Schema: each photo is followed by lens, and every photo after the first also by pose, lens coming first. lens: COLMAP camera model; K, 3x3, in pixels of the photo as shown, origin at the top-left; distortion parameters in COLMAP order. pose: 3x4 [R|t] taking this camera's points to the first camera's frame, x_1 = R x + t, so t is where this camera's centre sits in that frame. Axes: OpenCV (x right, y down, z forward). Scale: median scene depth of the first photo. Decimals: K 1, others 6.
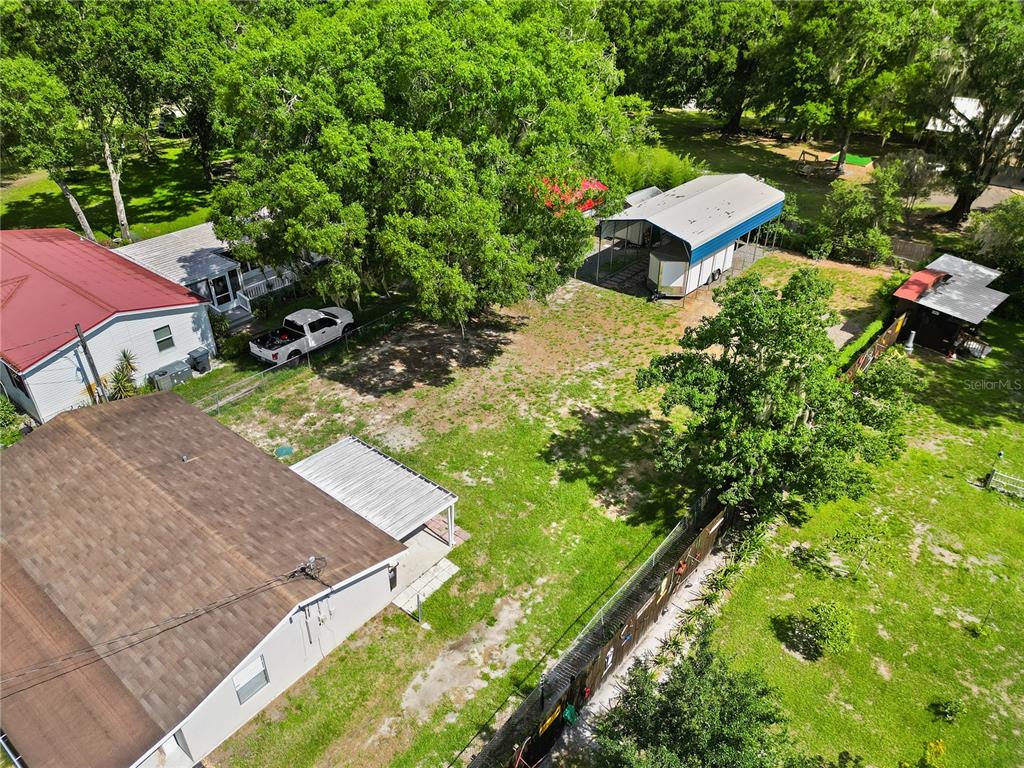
lens RADIAL K [[729.8, 0, 514.9], [0, 729.8, 387.5], [0, 0, 1]] dist [0.082323, -0.088610]
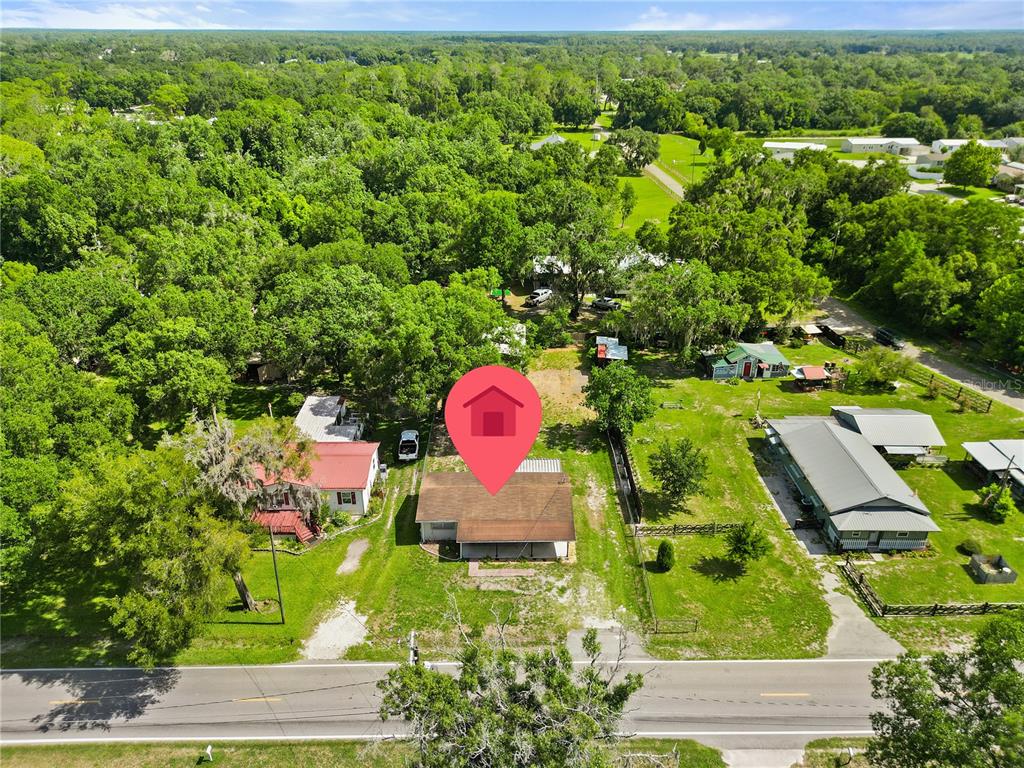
lens RADIAL K [[729.8, 0, 514.9], [0, 729.8, 387.5], [0, 0, 1]] dist [0.082323, -0.088610]
pose [[0.767594, -0.280242, 0.576423, -1.969933], [0.340885, 0.940100, 0.003112, -0.209690], [-0.542767, 0.194105, 0.817145, -1.489434]]
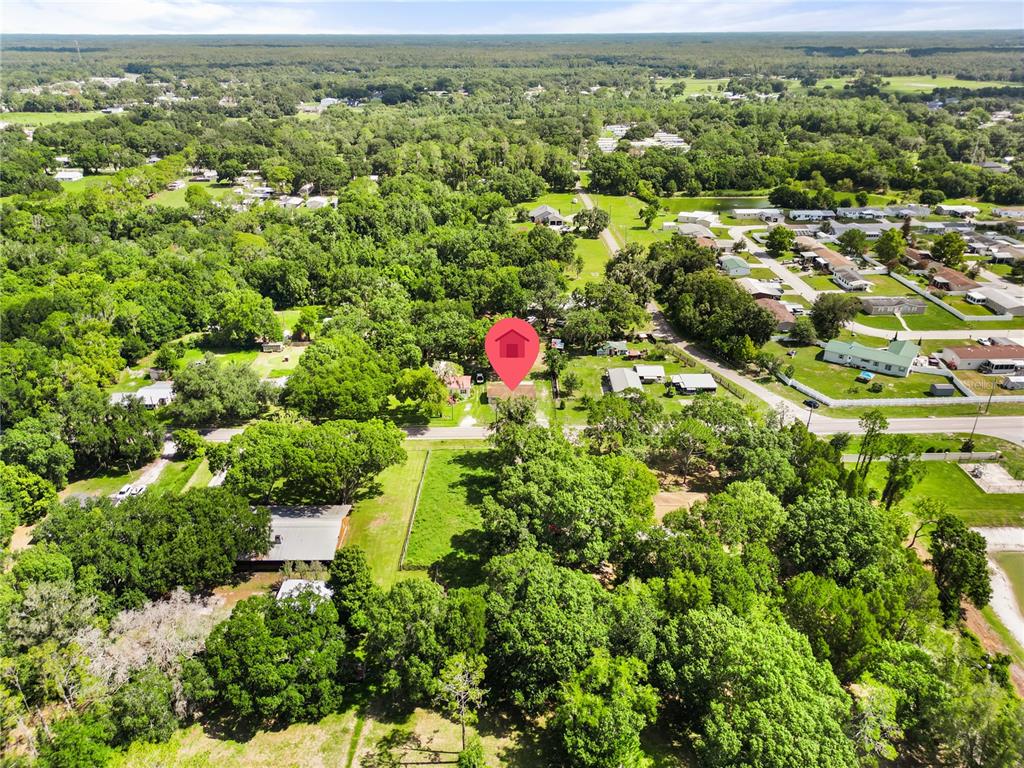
lens RADIAL K [[729.8, 0, 514.9], [0, 729.8, 387.5], [0, 0, 1]] dist [0.082323, -0.088610]
pose [[0.771254, -0.280896, 0.571196, -5.652640], [0.342212, 0.939623, 0.000007, 0.164574], [-0.536711, 0.195465, 0.820814, -6.520130]]
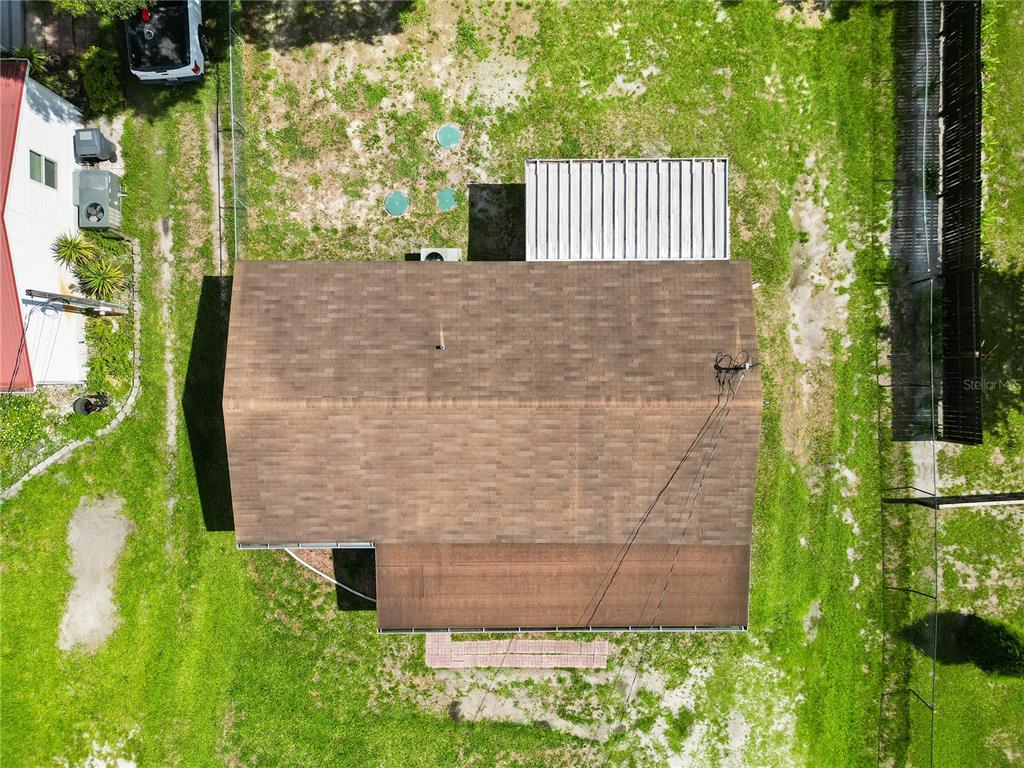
lens RADIAL K [[729.8, 0, 514.9], [0, 729.8, 387.5], [0, 0, 1]] dist [0.082323, -0.088610]
pose [[0.768442, -0.639880, -0.007091, -0.435244], [0.344794, 0.404684, 0.846964, -0.546285], [-0.539086, -0.653288, 0.531603, 0.553551]]
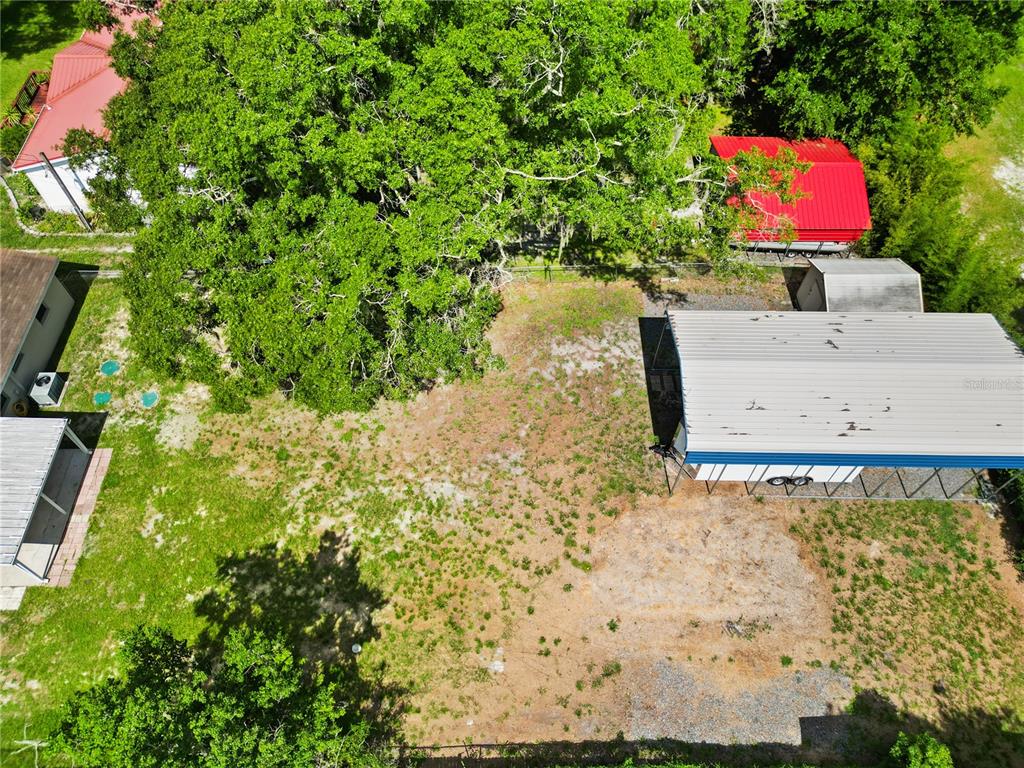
lens RADIAL K [[729.8, 0, 514.9], [0, 729.8, 387.5], [0, 0, 1]] dist [0.082323, -0.088610]
pose [[0.652899, 0.630426, -0.419863, 0.636251], [-0.418447, 0.762255, 0.493832, -0.810413], [0.631368, -0.146732, 0.761475, 0.746342]]
